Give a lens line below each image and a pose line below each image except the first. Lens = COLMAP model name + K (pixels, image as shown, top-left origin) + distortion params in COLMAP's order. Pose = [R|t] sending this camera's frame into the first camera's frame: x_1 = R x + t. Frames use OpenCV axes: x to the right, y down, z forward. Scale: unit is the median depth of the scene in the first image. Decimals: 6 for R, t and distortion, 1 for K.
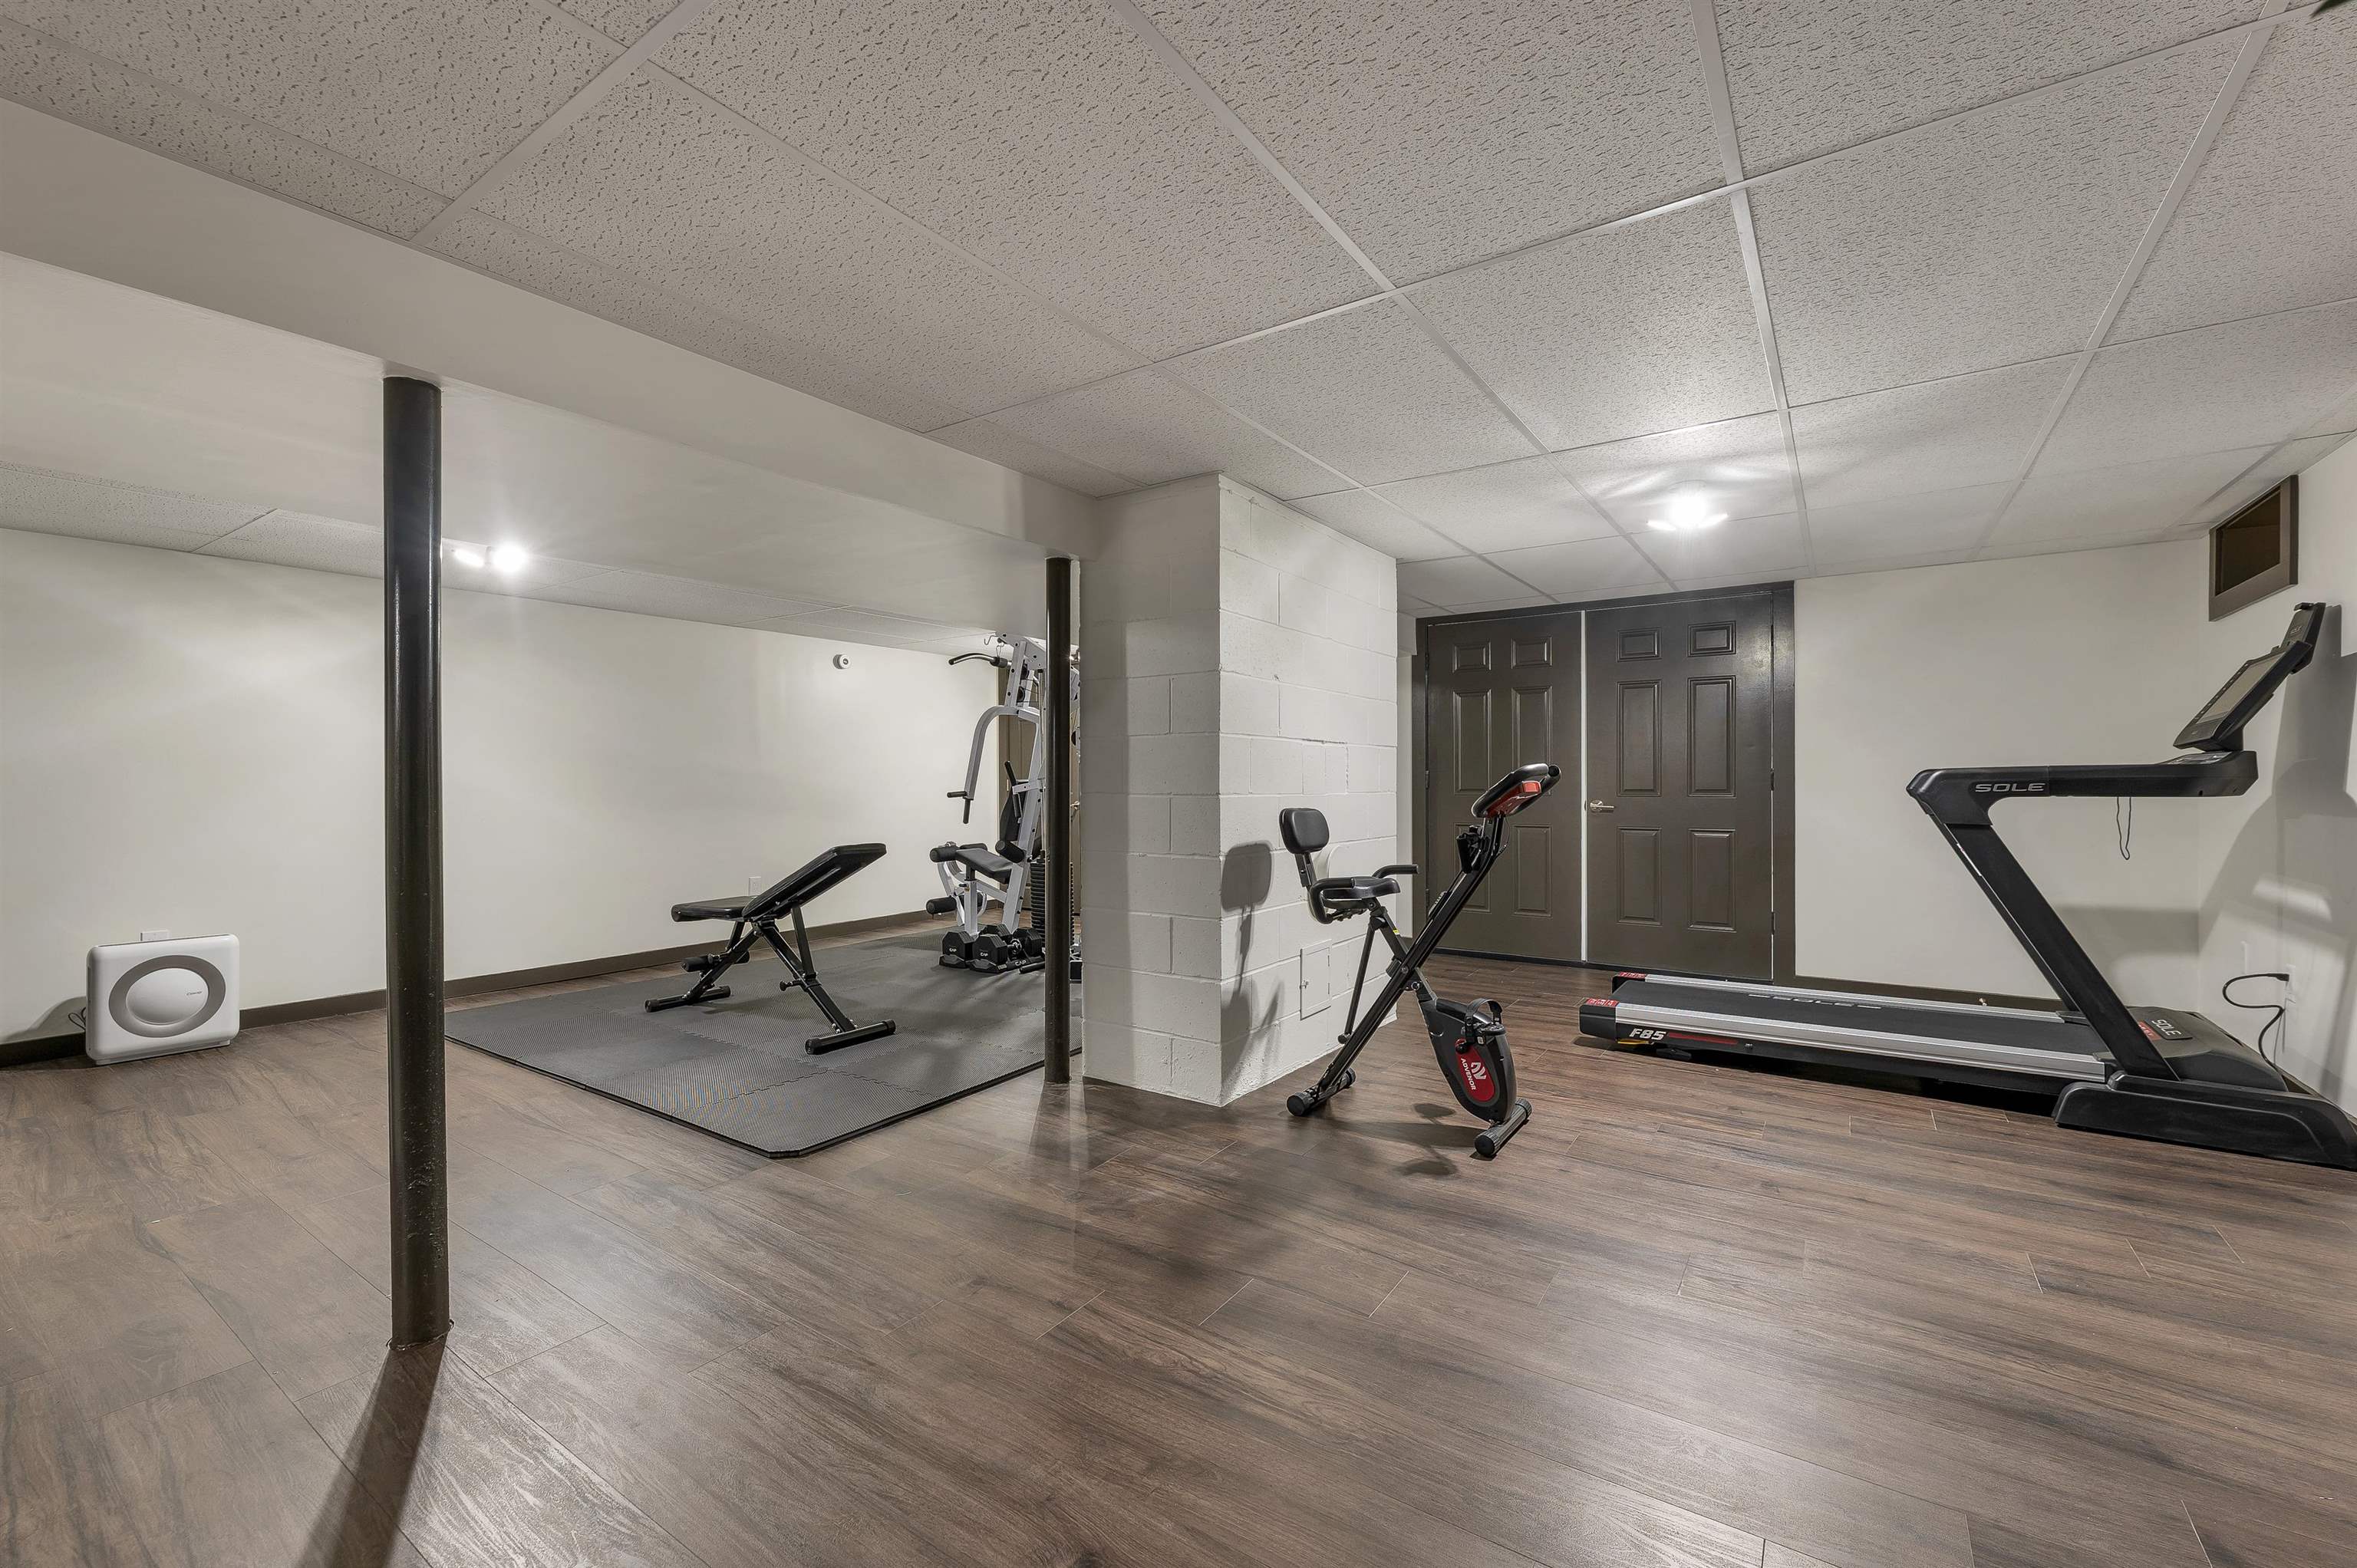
lens RADIAL K [[970.5, 0, 1178.5], [0, 970.5, 784.0], [0, 0, 1]] dist [-0.001028, -0.000029]
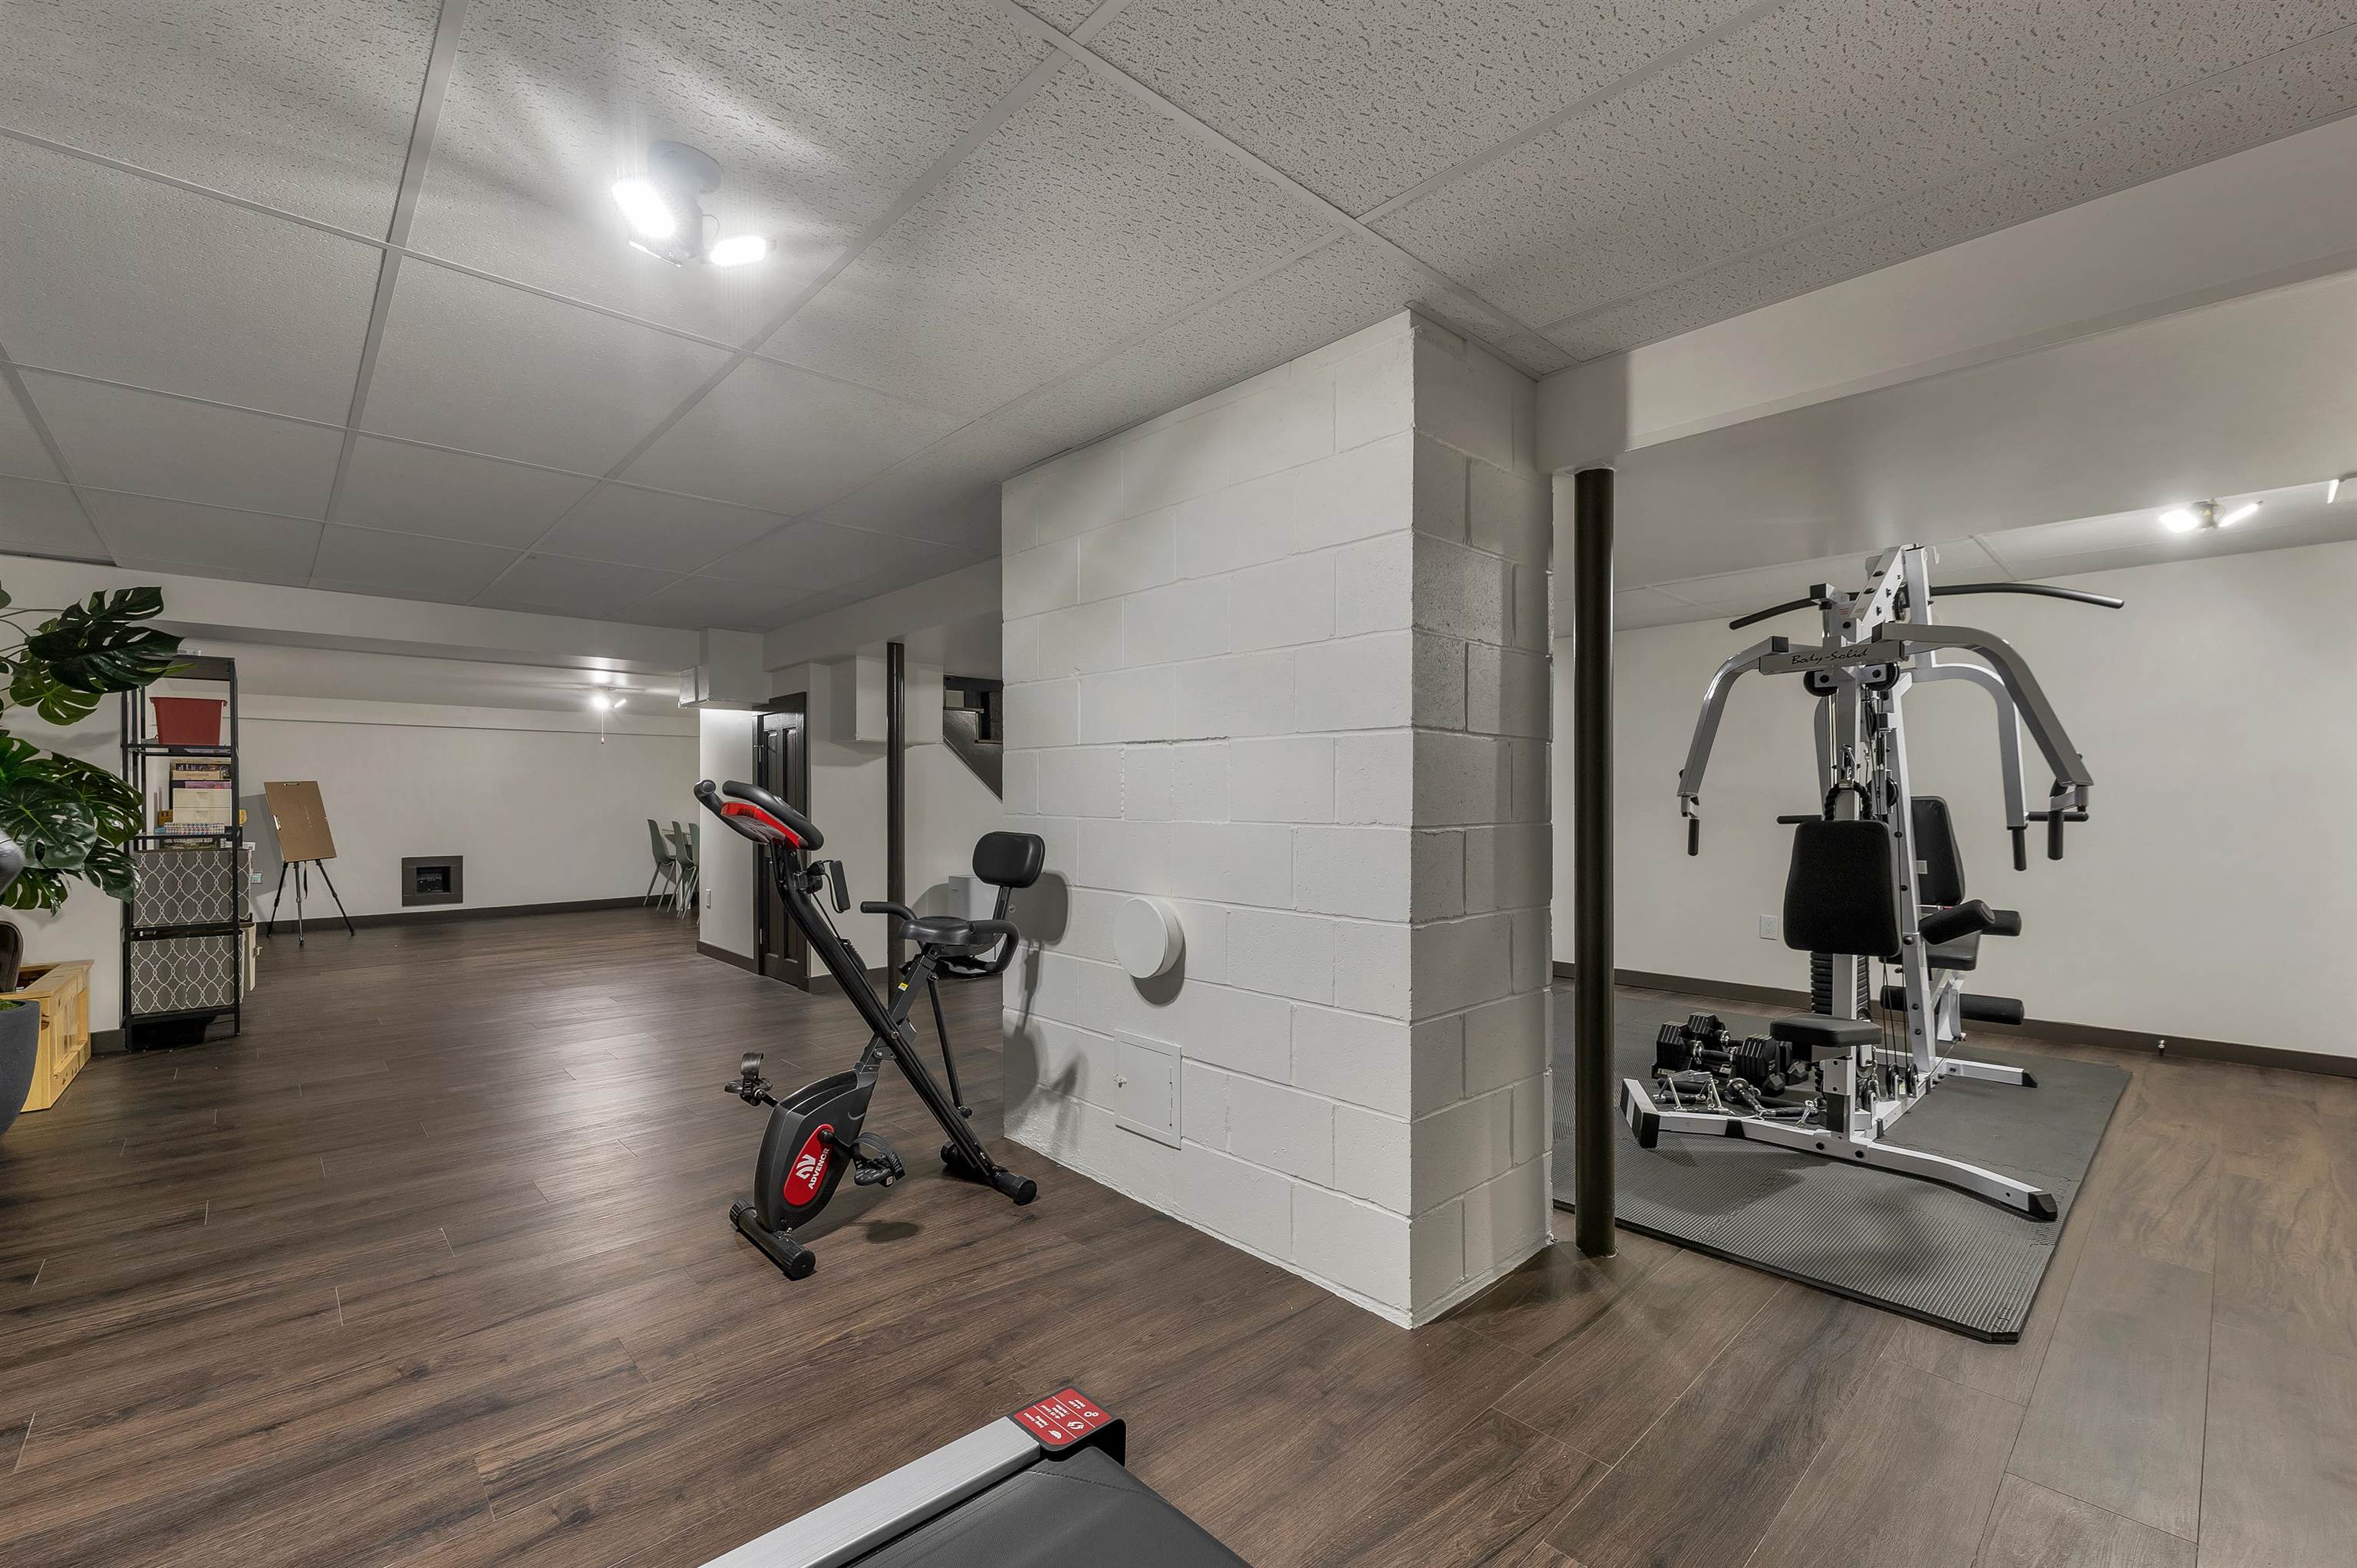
lens RADIAL K [[989.5, 0, 1174.7], [0, 989.5, 801.6], [0, 0, 1]] dist [-0.000108, 0.000181]
pose [[-0.217638, 0.003613, -0.976023, 0.940320], [0.000140, 0.999993, 0.003671, -0.005320], [0.976030, 0.000662, -0.217637, 1.339039]]
